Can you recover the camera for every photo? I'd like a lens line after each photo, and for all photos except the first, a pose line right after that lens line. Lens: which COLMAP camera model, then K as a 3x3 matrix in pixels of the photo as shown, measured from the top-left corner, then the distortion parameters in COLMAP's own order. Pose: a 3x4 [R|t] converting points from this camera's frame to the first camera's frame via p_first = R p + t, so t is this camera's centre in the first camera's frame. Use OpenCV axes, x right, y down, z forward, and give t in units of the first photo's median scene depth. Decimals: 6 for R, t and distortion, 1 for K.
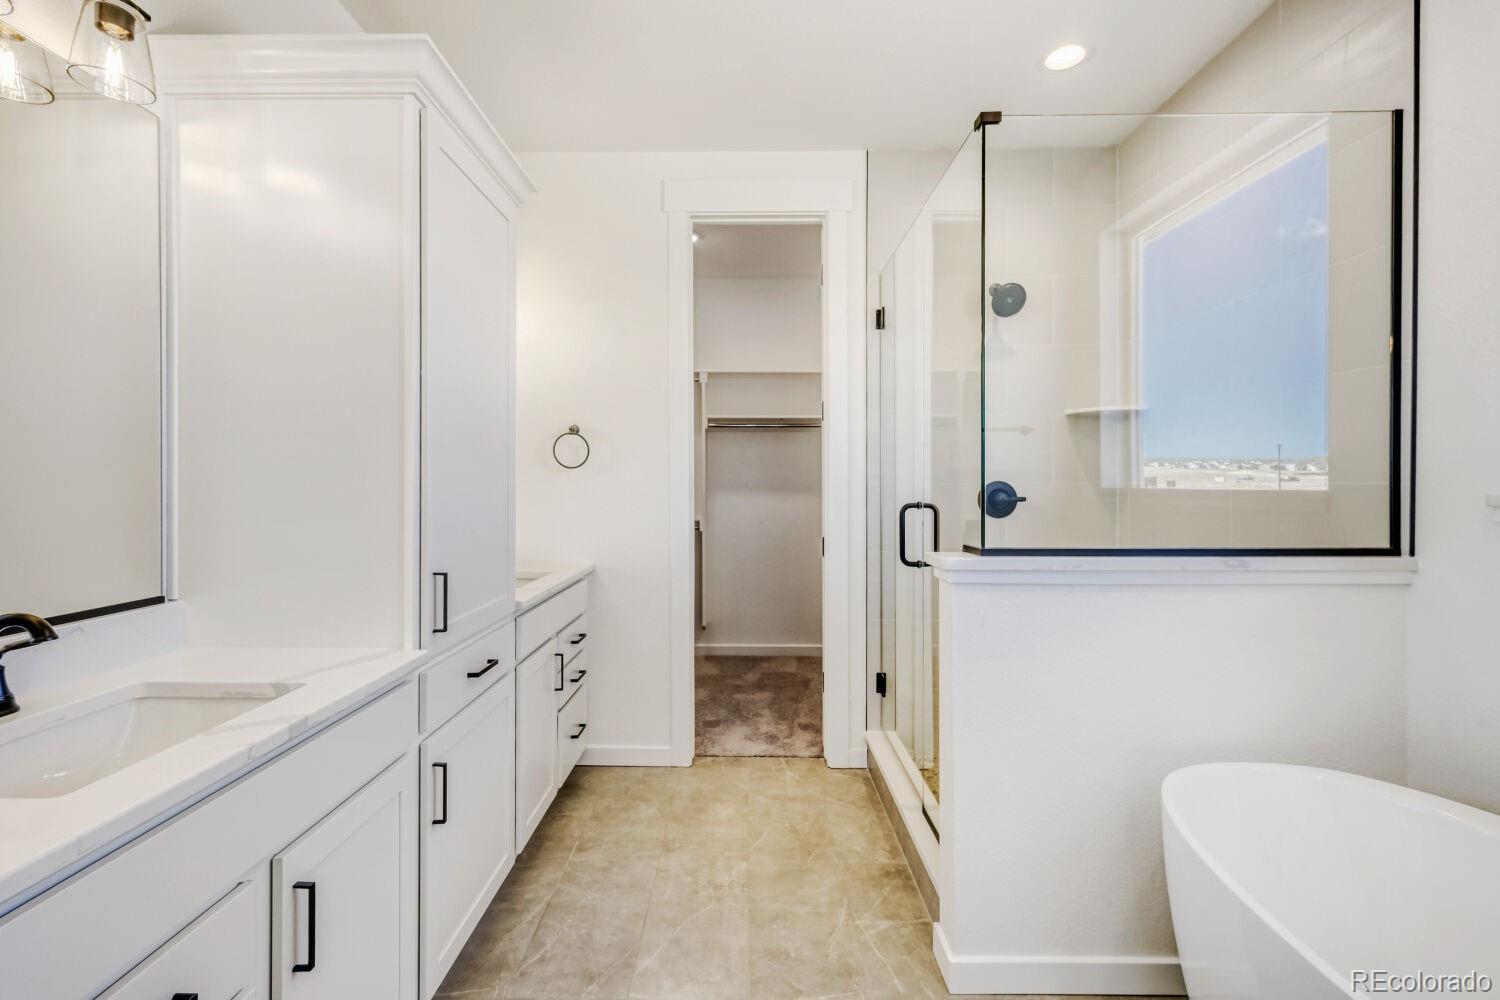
lens RADIAL K [[662.6, 0, 754.2], [0, 662.6, 487.5], [0, 0, 1]] dist [-0.002041, -0.001603]
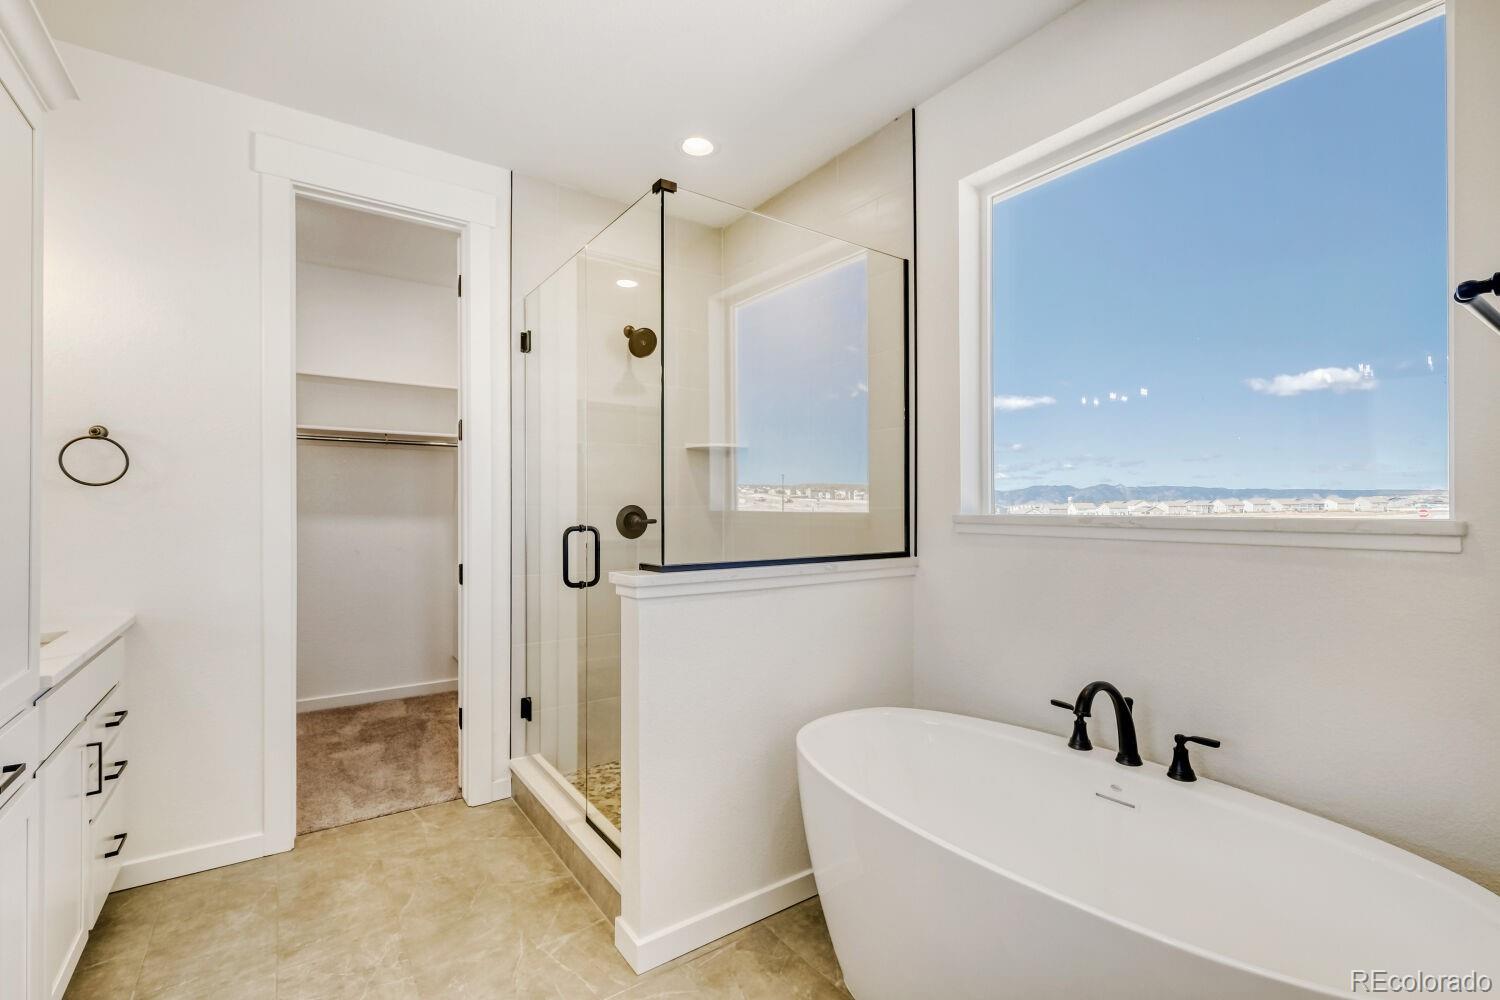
lens RADIAL K [[662.6, 0, 735.4], [0, 662.6, 501.2], [0, 0, 1]] dist [-0.002041, -0.001603]
pose [[0.811910, 0.005407, 0.583757, -0.139978], [0.000337, 0.999953, -0.009730, -0.004975], [-0.583782, 0.008097, 0.811870, 0.006201]]
